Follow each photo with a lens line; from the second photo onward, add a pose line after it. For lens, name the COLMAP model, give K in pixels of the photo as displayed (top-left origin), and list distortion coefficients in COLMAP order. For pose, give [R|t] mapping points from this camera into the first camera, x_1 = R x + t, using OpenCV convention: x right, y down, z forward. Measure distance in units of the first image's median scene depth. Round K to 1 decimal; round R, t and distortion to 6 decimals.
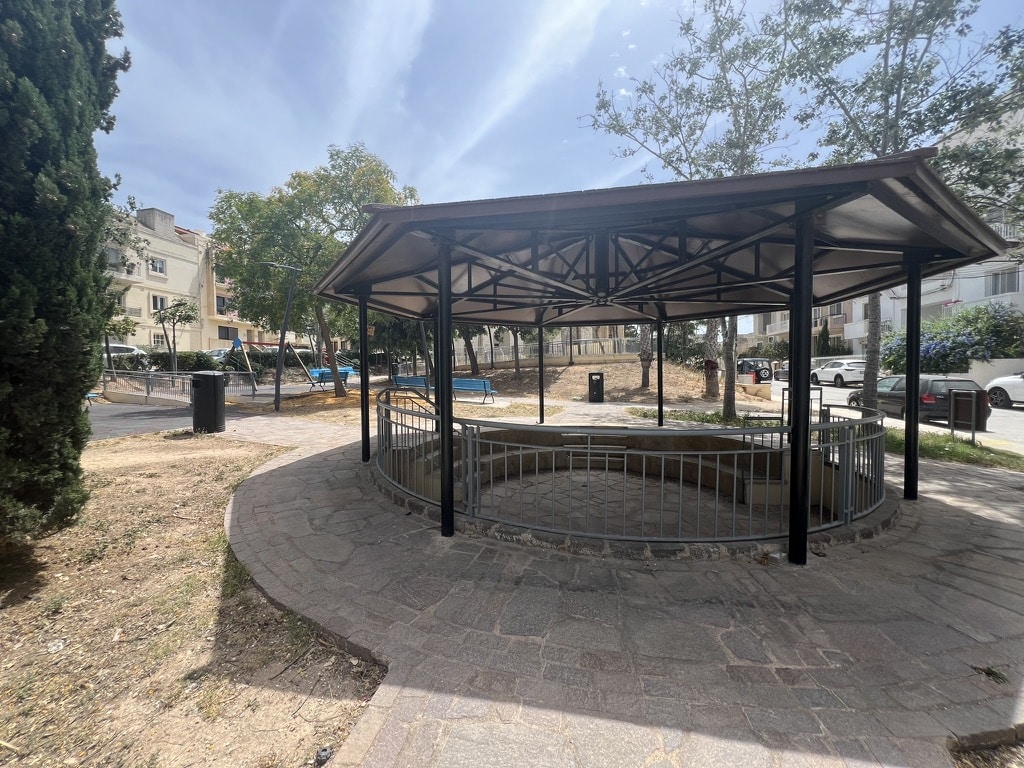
lens RADIAL K [[399.8, 0, 512.0], [0, 399.8, 384.0], [0, 0, 1]] dist [-0.000118, -0.000139]
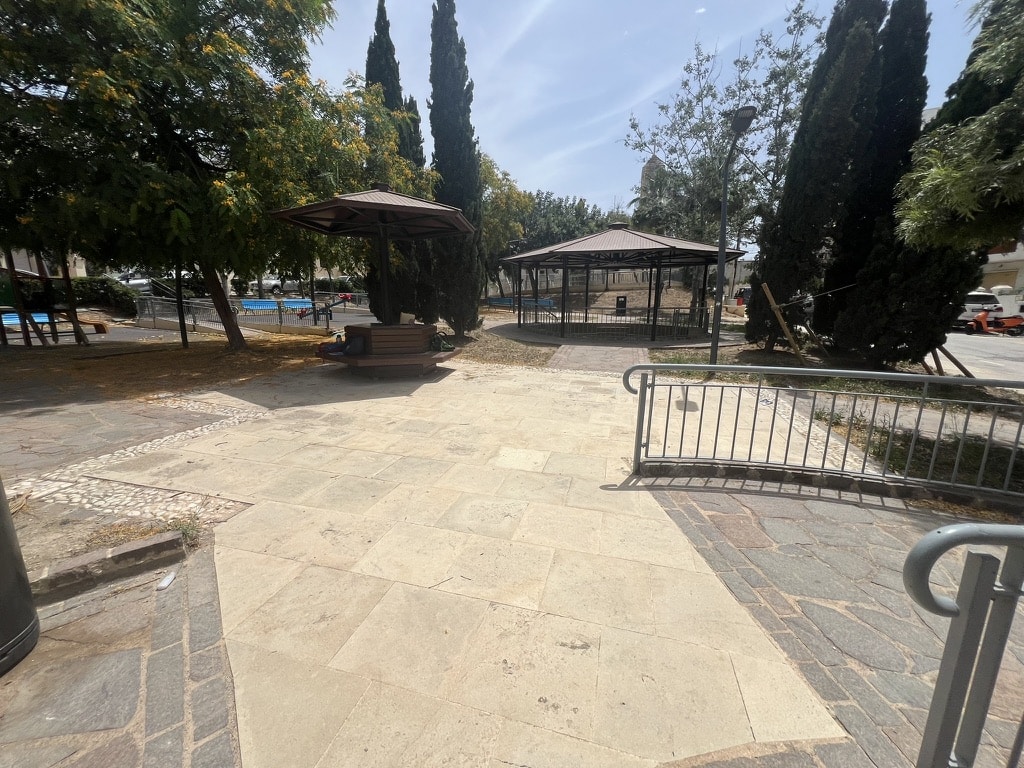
lens RADIAL K [[399.8, 0, 512.0], [0, 399.8, 384.0], [0, 0, 1]] dist [-0.000118, -0.000139]
pose [[0.994662, 0.039861, -0.095179, -0.042653], [-0.022367, 0.983733, 0.178239, 0.034781], [0.100736, -0.175158, 0.979373, -0.524447]]
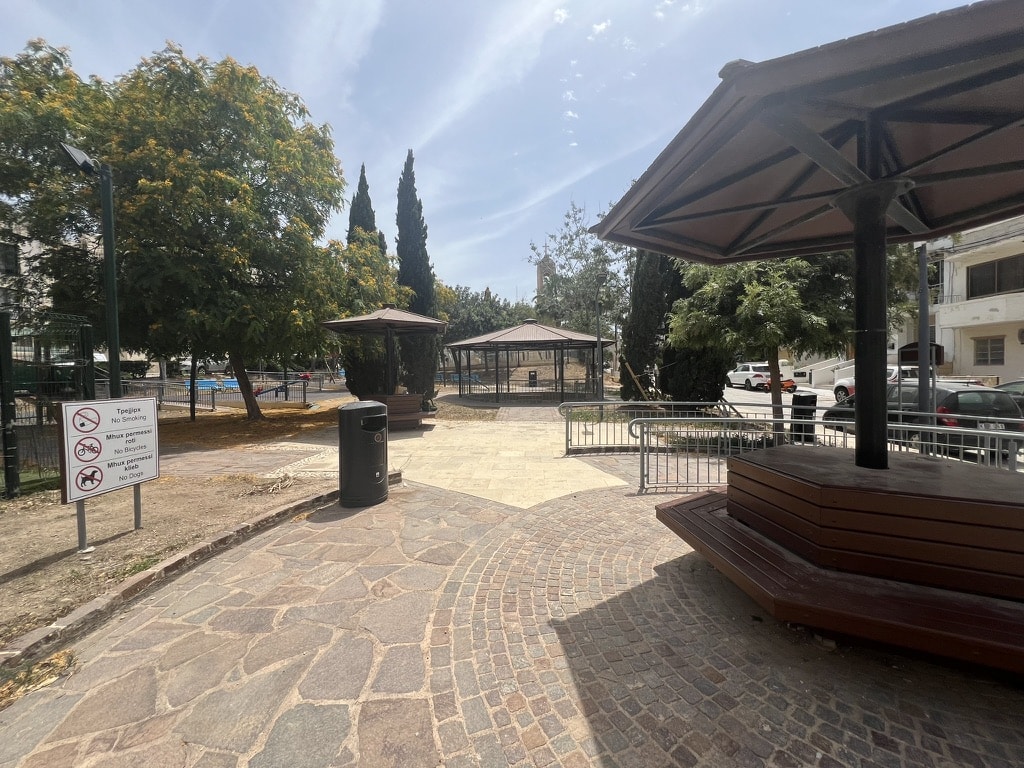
lens RADIAL K [[398.2, 0, 512.0], [0, 398.2, 384.0], [0, 0, 1]] dist [-0.002236, -0.000141]
pose [[0.991922, -0.002107, 0.126835, -0.106067], [0.002858, 0.999979, -0.005740, 0.038871], [-0.126820, 0.006057, 0.991907, -0.730243]]
